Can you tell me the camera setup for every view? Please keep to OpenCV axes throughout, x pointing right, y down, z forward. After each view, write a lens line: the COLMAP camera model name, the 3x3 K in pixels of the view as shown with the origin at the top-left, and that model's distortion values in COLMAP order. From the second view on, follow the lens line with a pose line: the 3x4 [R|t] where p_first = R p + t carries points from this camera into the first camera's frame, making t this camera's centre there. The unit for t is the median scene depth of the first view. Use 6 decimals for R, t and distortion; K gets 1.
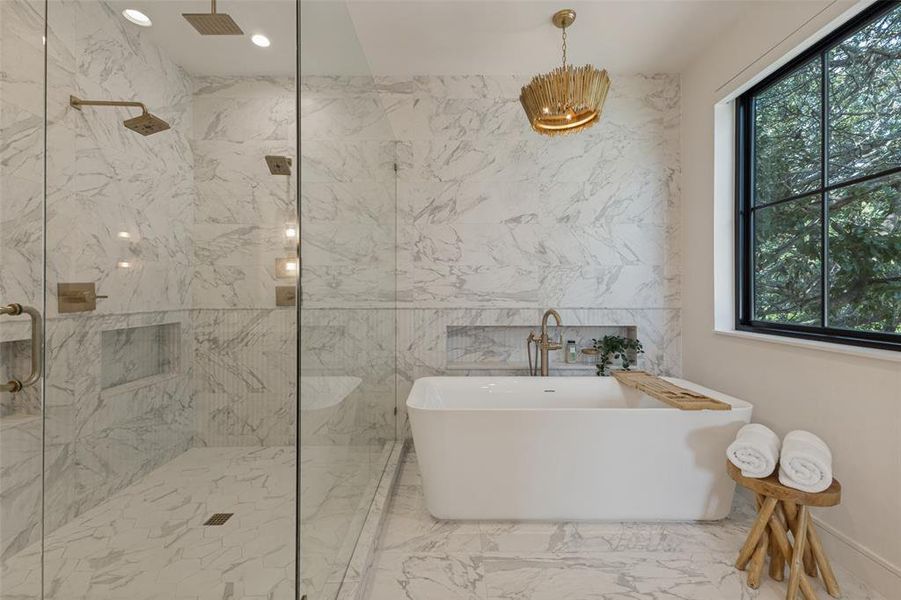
lens RADIAL K [[391.1, 0, 451.7], [0, 391.1, 292.2], [0, 0, 1]] dist [0.010219, -0.001269]
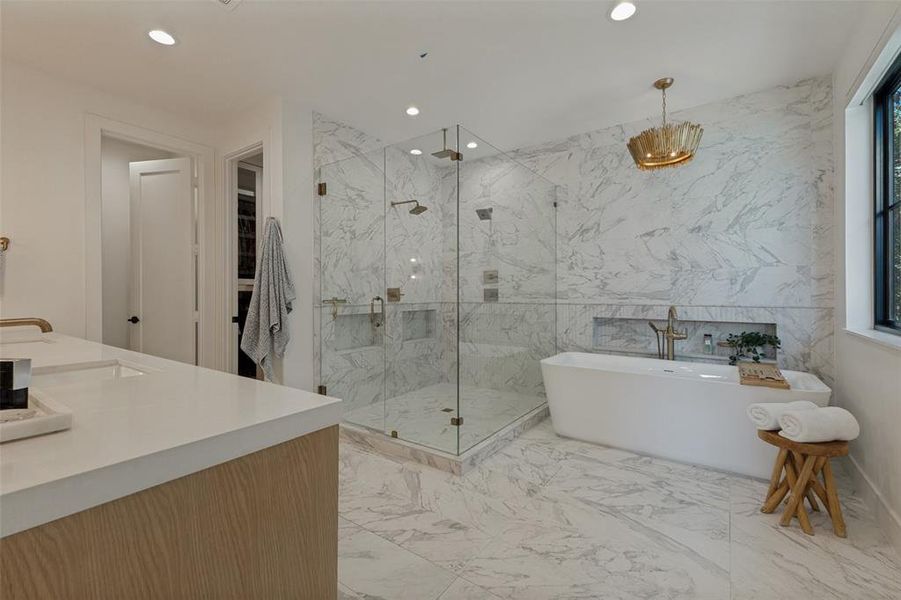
lens RADIAL K [[391.1, 0, 450.4], [0, 391.1, 296.1], [0, 0, 1]] dist [0.010219, -0.001269]
pose [[0.815351, 0.004093, -0.578953, 0.371517], [0.002160, 0.999947, 0.010110, -0.000970], [0.578963, -0.009494, 0.815298, -0.387851]]
